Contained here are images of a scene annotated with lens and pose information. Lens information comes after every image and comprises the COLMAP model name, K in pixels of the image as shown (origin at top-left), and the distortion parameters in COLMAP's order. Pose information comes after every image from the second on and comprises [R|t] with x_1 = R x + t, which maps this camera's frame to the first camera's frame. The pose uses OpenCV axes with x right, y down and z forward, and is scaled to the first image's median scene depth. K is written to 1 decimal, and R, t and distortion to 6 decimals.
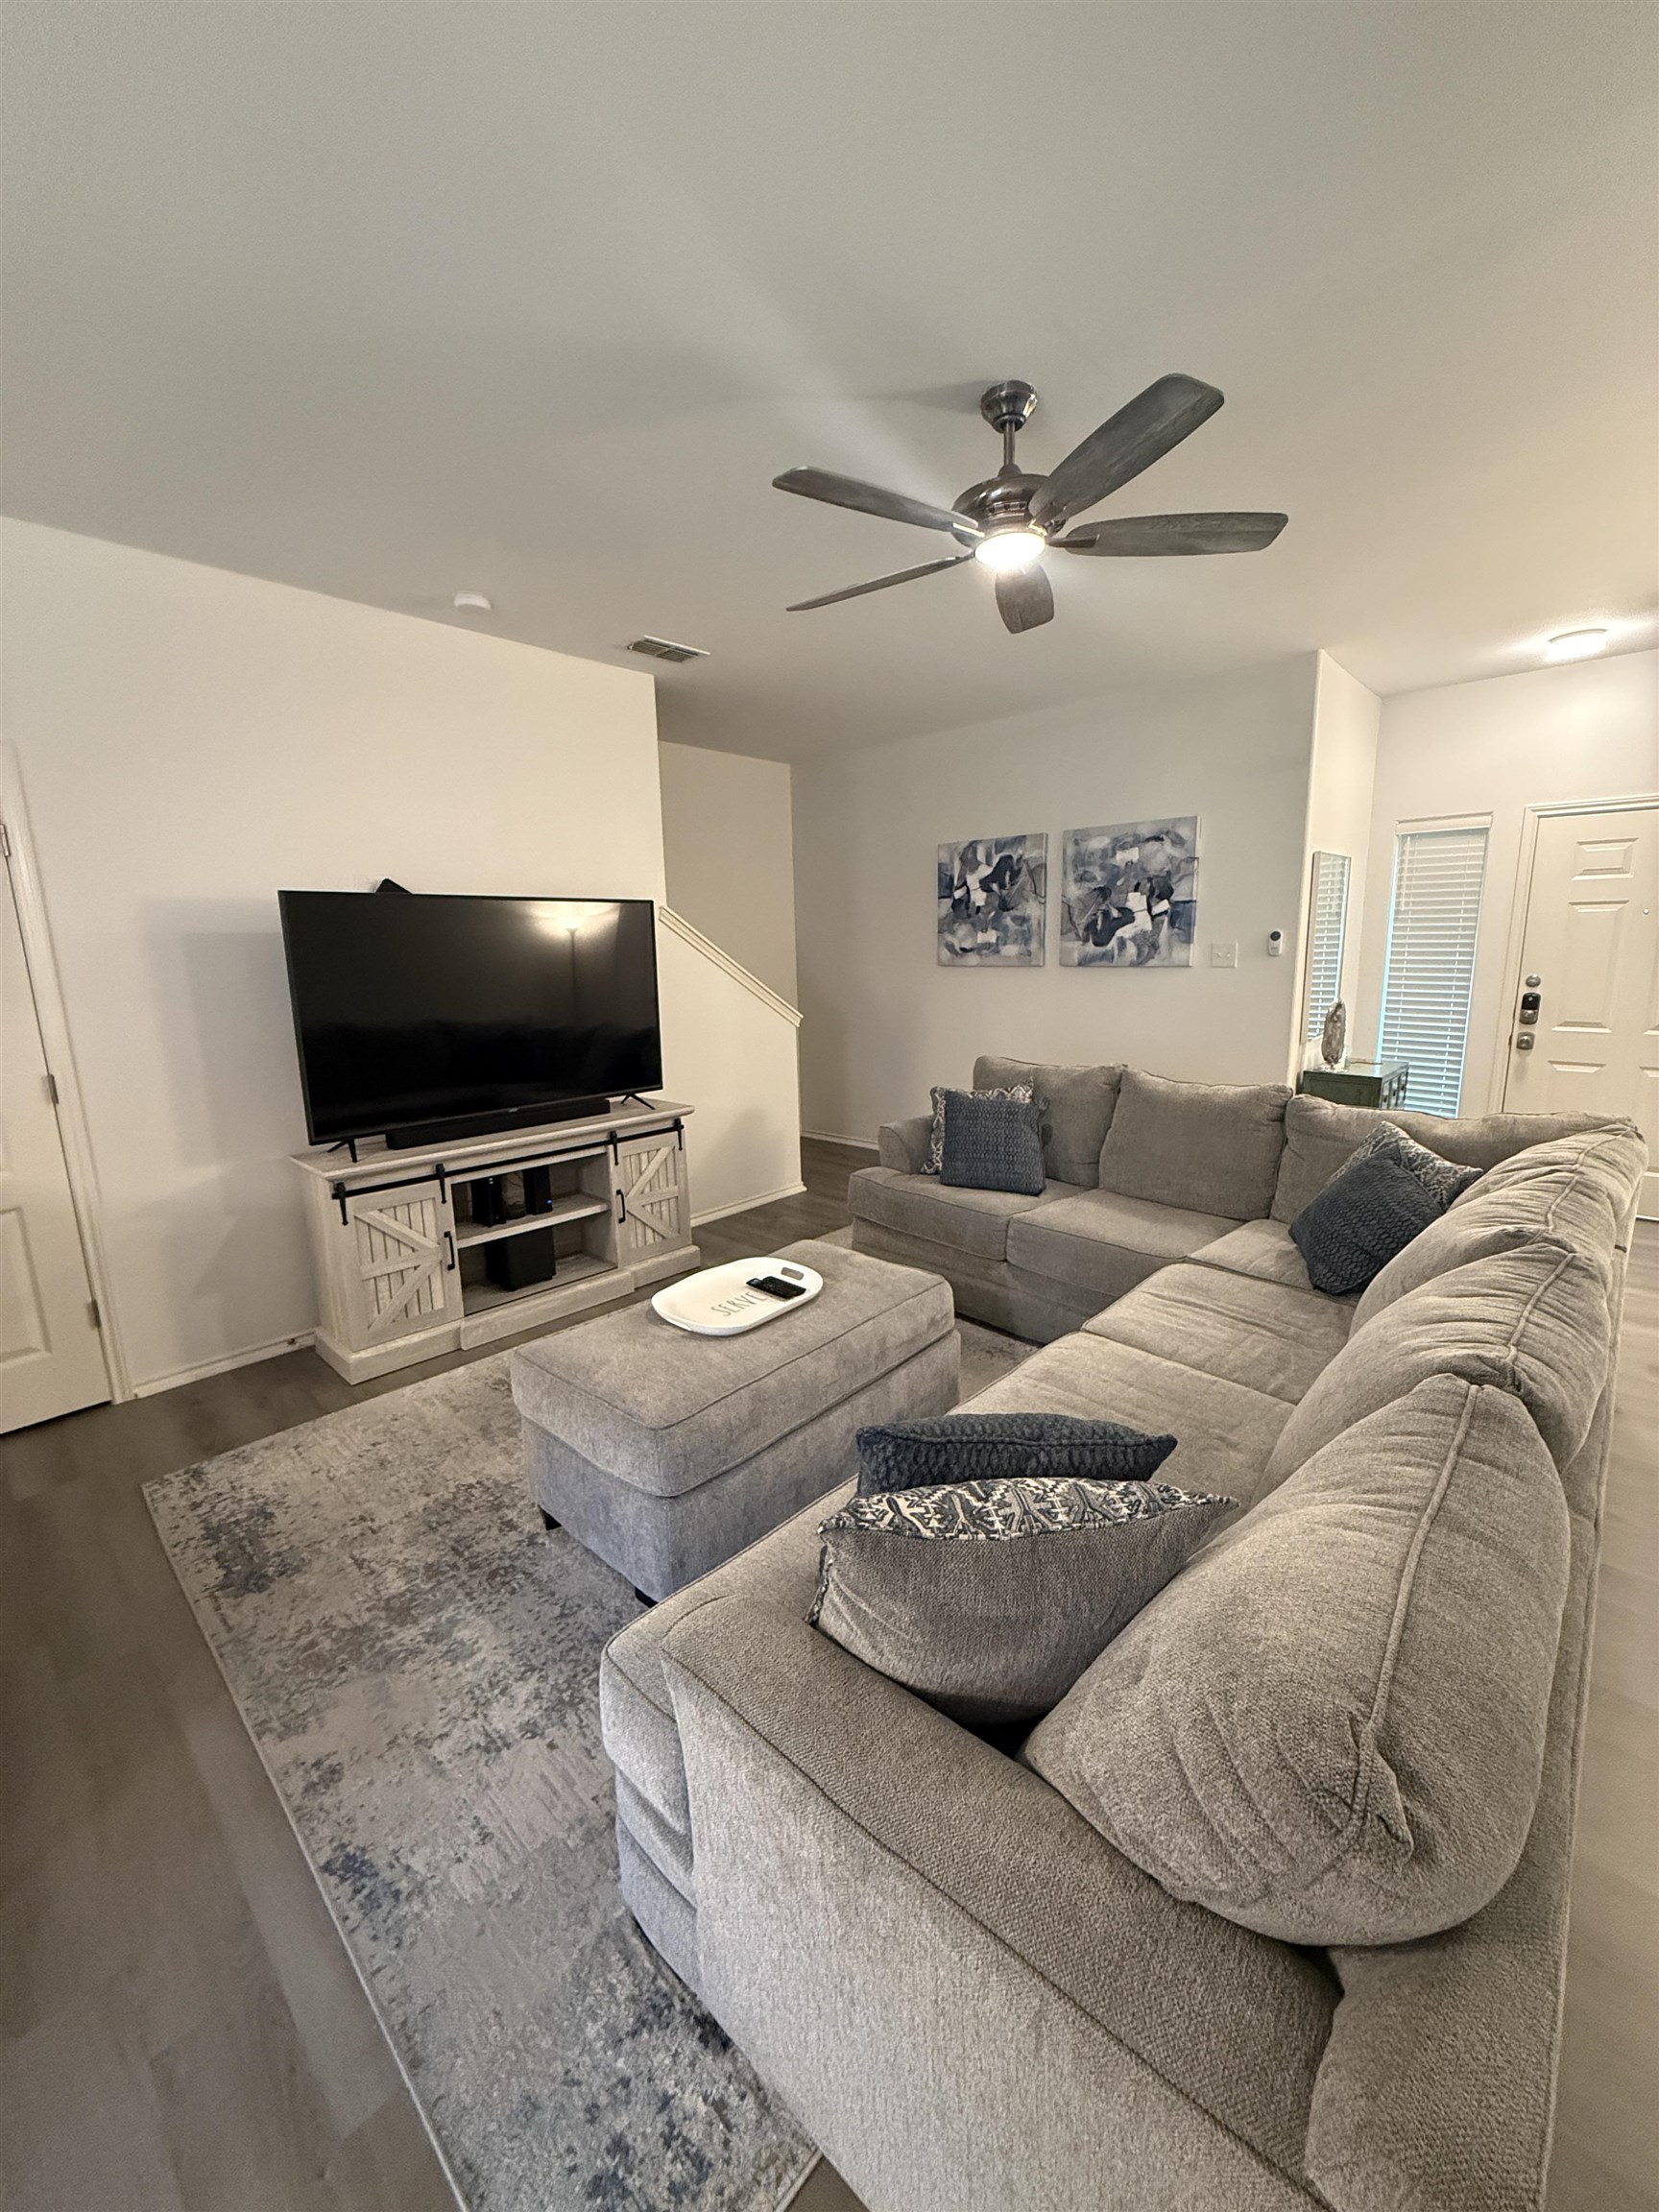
lens RADIAL K [[874.0, 0, 816.5], [0, 874.0, 1100.2], [0, 0, 1]] dist [0.000785, -0.000418]
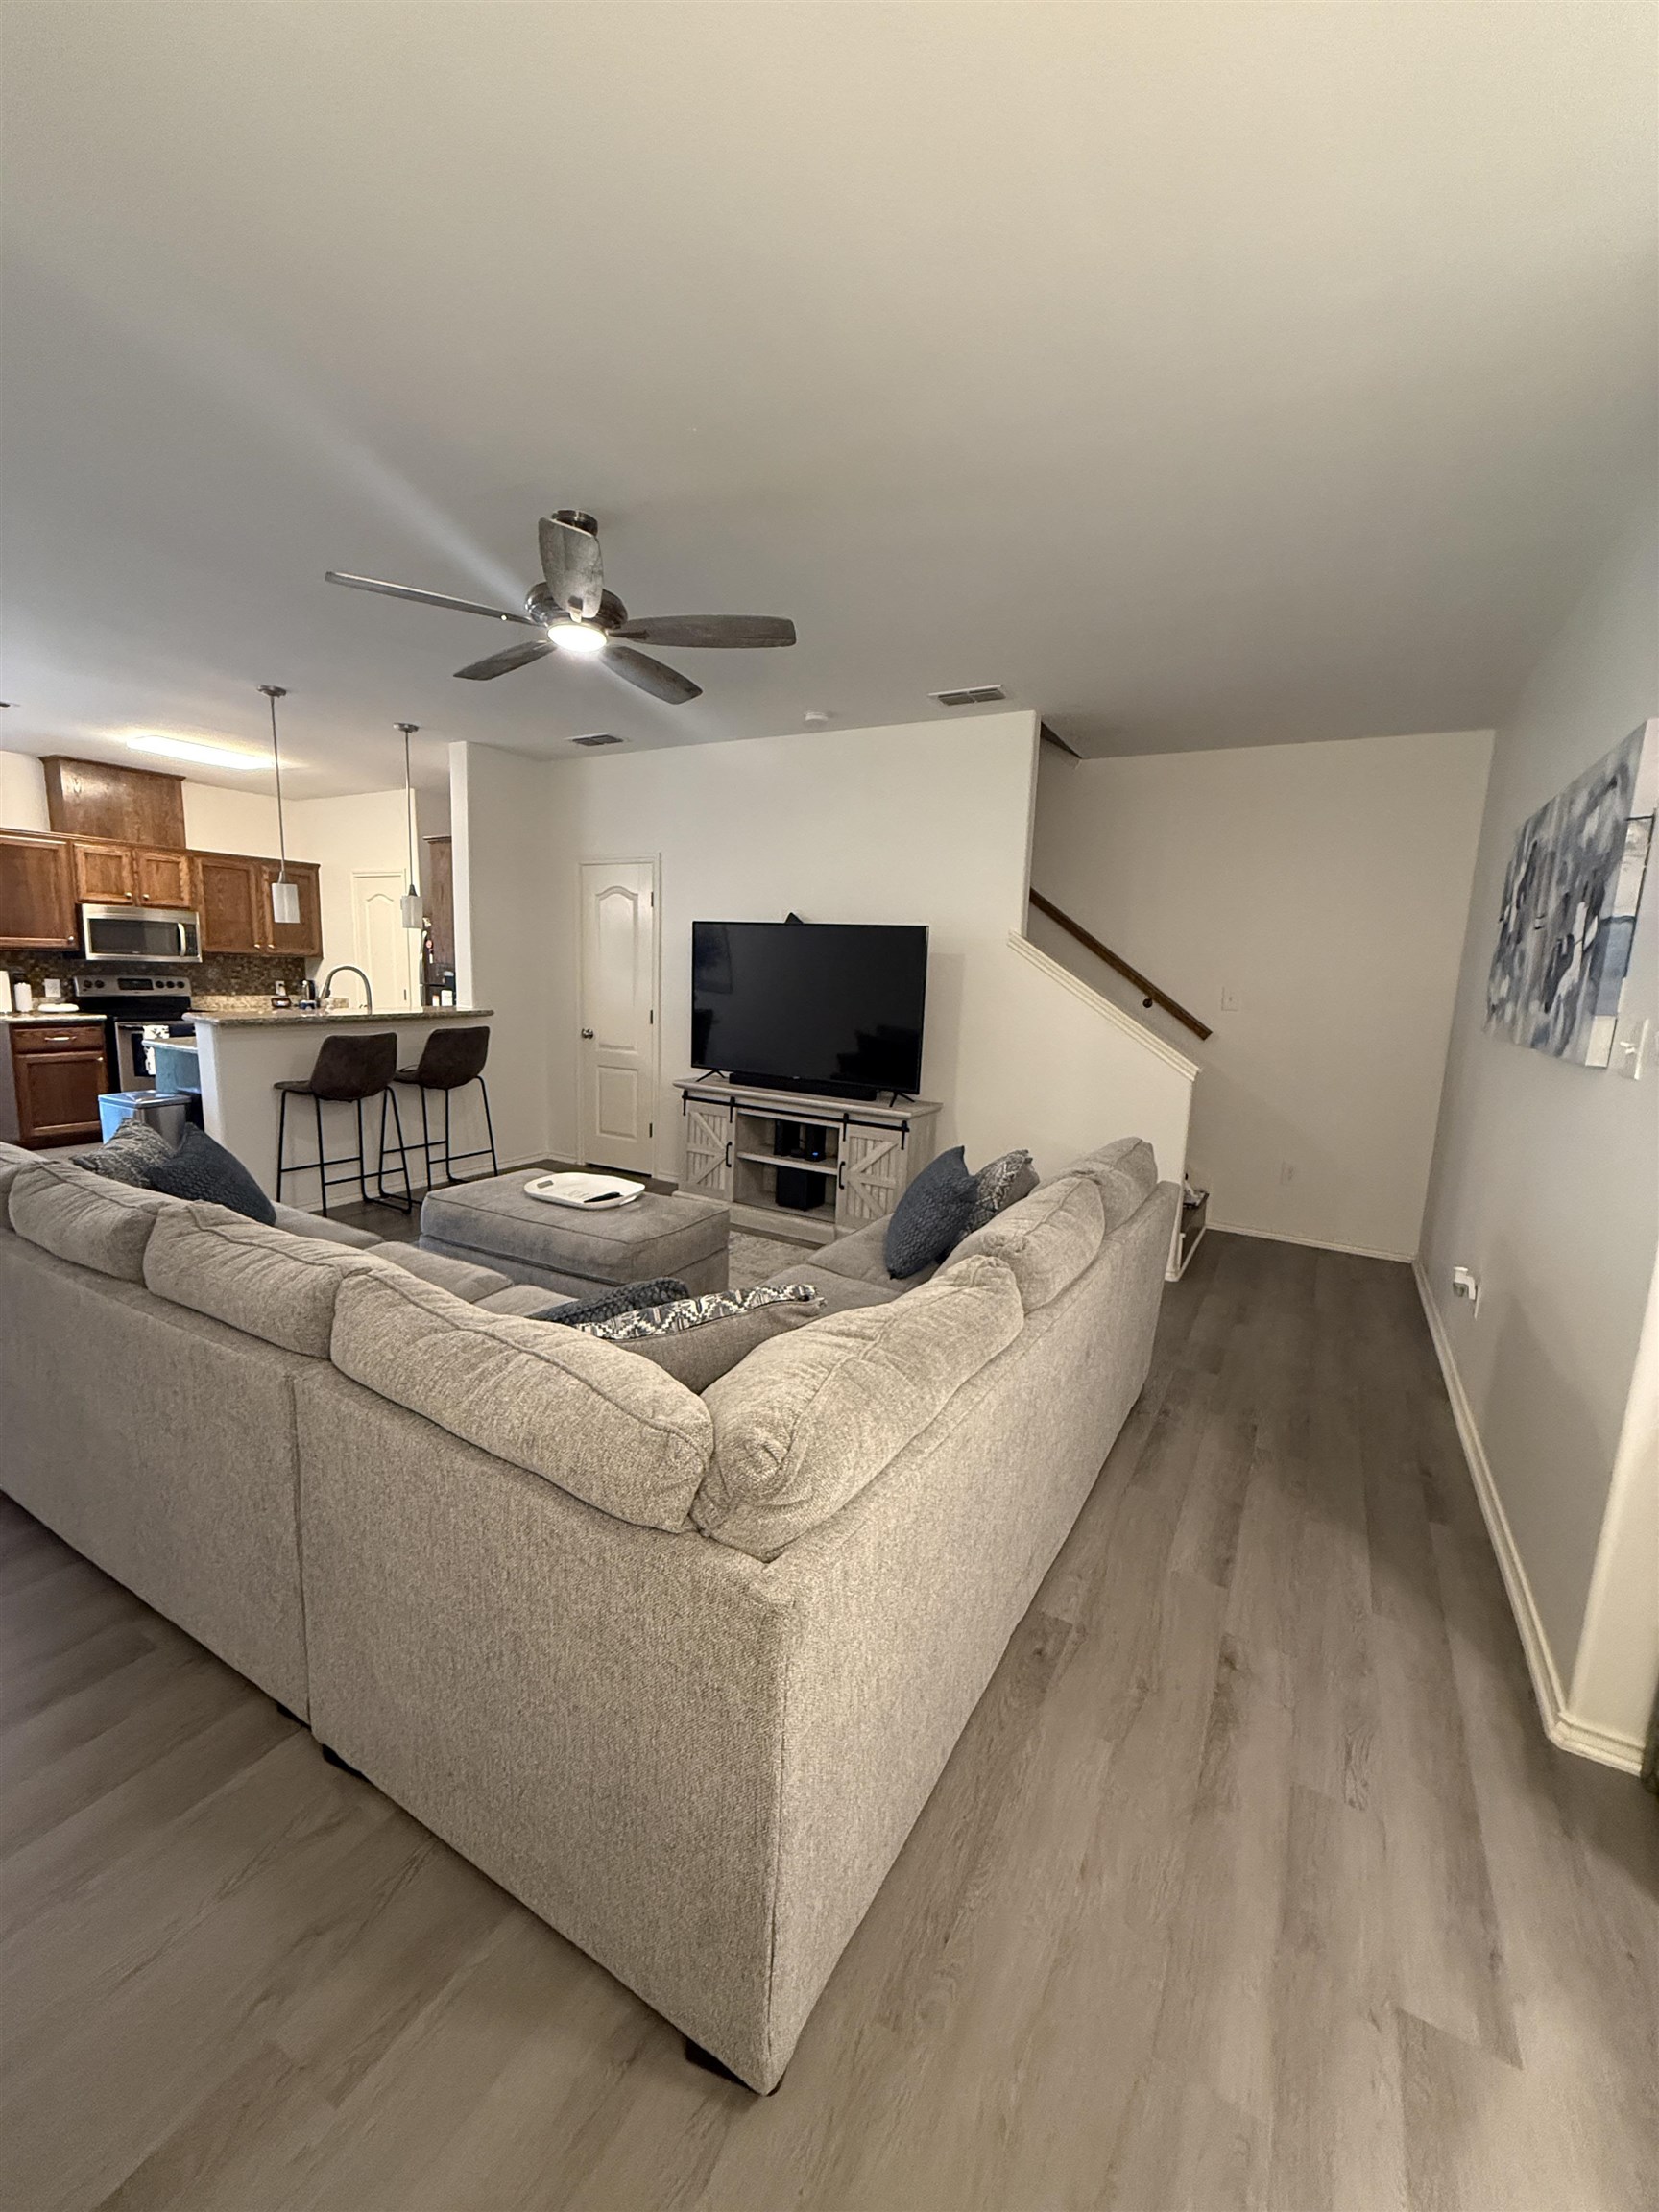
lens RADIAL K [[874.0, 0, 826.7], [0, 874.0, 1104.3], [0, 0, 1]] dist [0.000785, -0.000418]
pose [[0.242084, 0.180872, -0.953247, 0.733595], [-0.221313, 0.966865, 0.127251, -0.099826], [0.944677, 0.180161, 0.274092, 0.504370]]
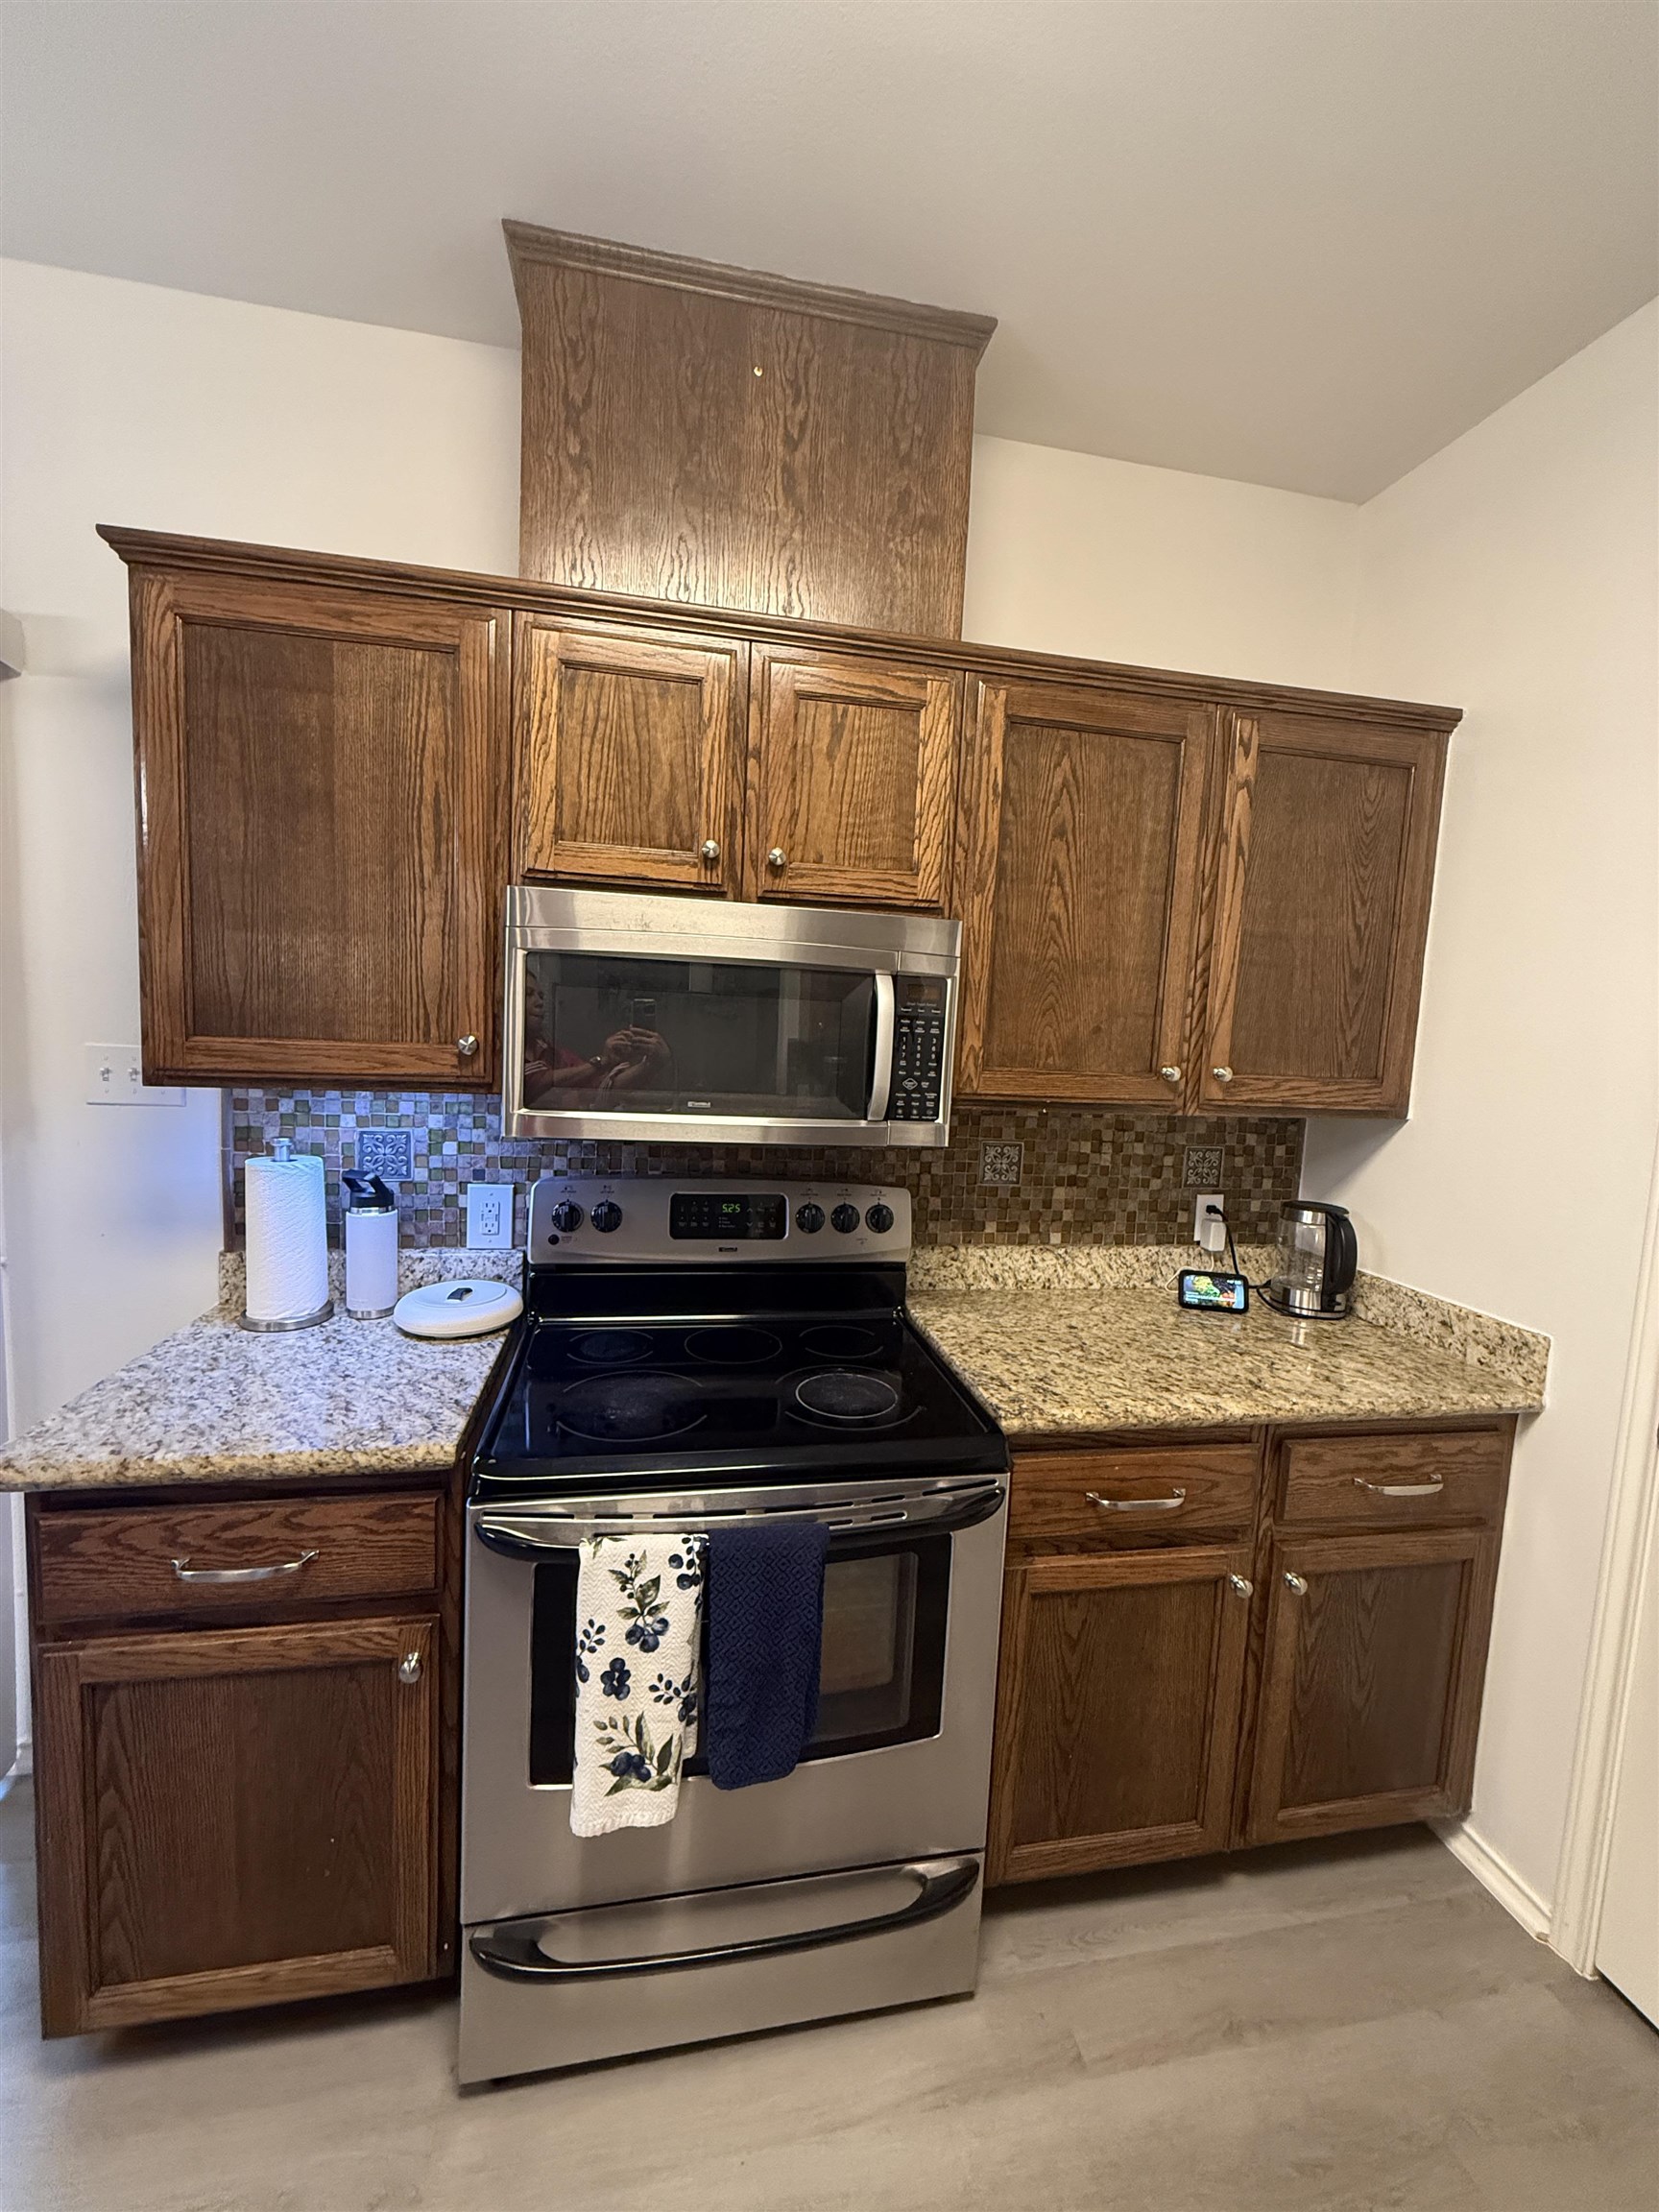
lens RADIAL K [[874.0, 0, 830.2], [0, 874.0, 1100.8], [0, 0, 1]] dist [0.000785, -0.000418]
pose [[-0.572207, 0.067628, -0.817316, -0.697719], [-0.188362, 0.959114, 0.211235, 0.013906], [0.798185, 0.274822, -0.536073, -0.001420]]
